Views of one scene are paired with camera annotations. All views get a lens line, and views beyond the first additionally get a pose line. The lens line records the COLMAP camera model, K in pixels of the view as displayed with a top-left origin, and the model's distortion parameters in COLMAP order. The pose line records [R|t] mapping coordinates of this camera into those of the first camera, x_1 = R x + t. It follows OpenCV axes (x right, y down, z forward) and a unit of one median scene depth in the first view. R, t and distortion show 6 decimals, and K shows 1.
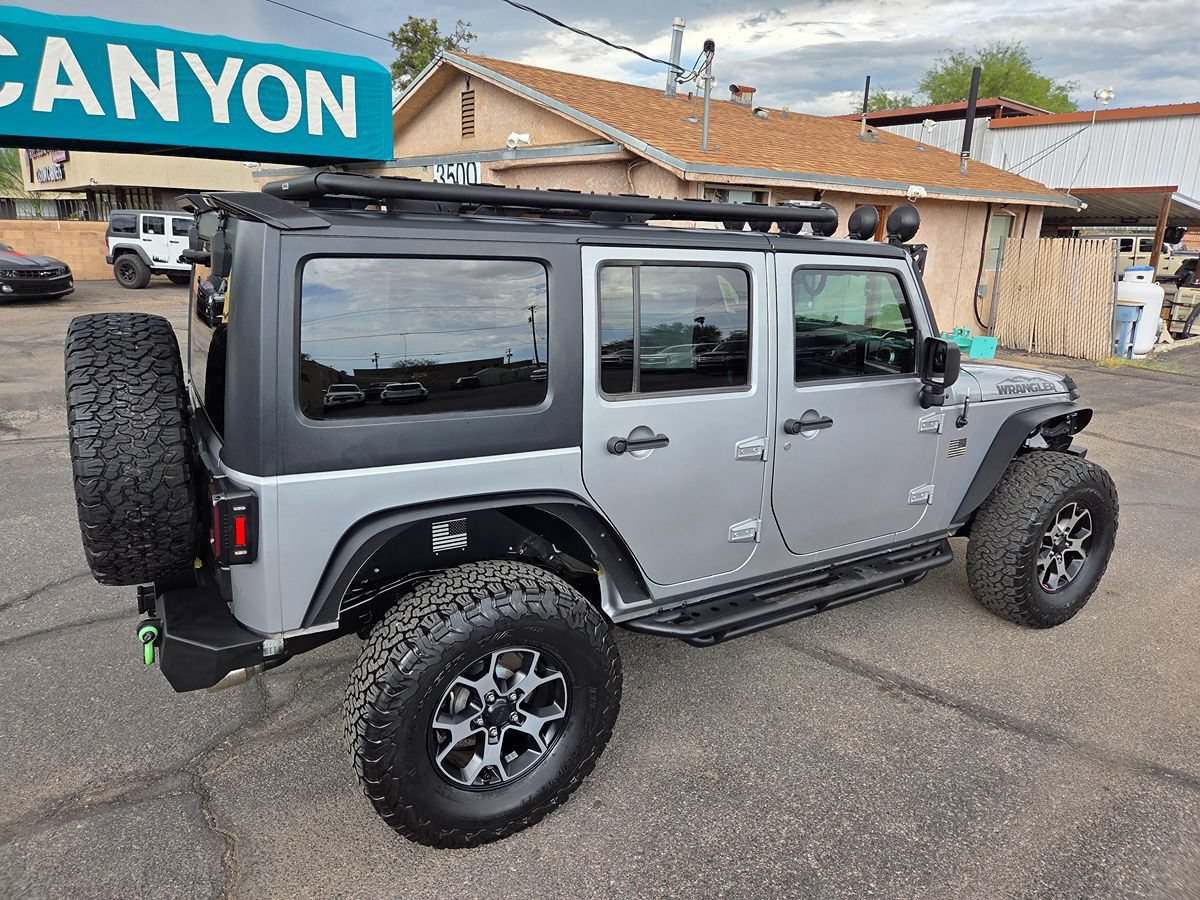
lens RADIAL K [[809.4, 0, 593.8], [0, 809.4, 431.4], [0, 0, 1]] dist [0.061619, -0.051069]
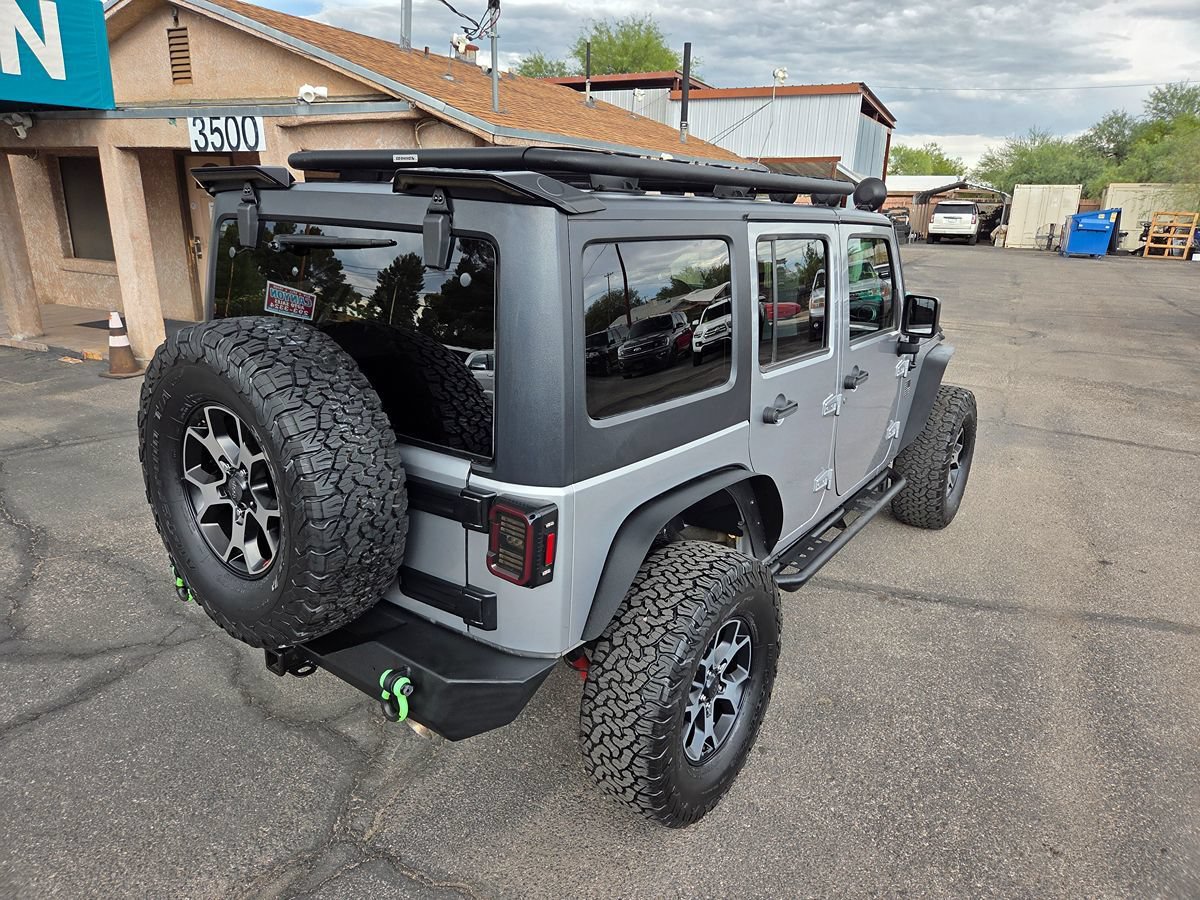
lens RADIAL K [[809.4, 0, 596.2], [0, 809.4, 449.0], [0, 0, 1]] dist [0.061619, -0.051069]
pose [[0.915973, -0.124041, 0.381585, -0.471354], [0.099408, 0.991521, 0.083689, -0.039668], [-0.388731, -0.038724, 0.920537, 0.096455]]
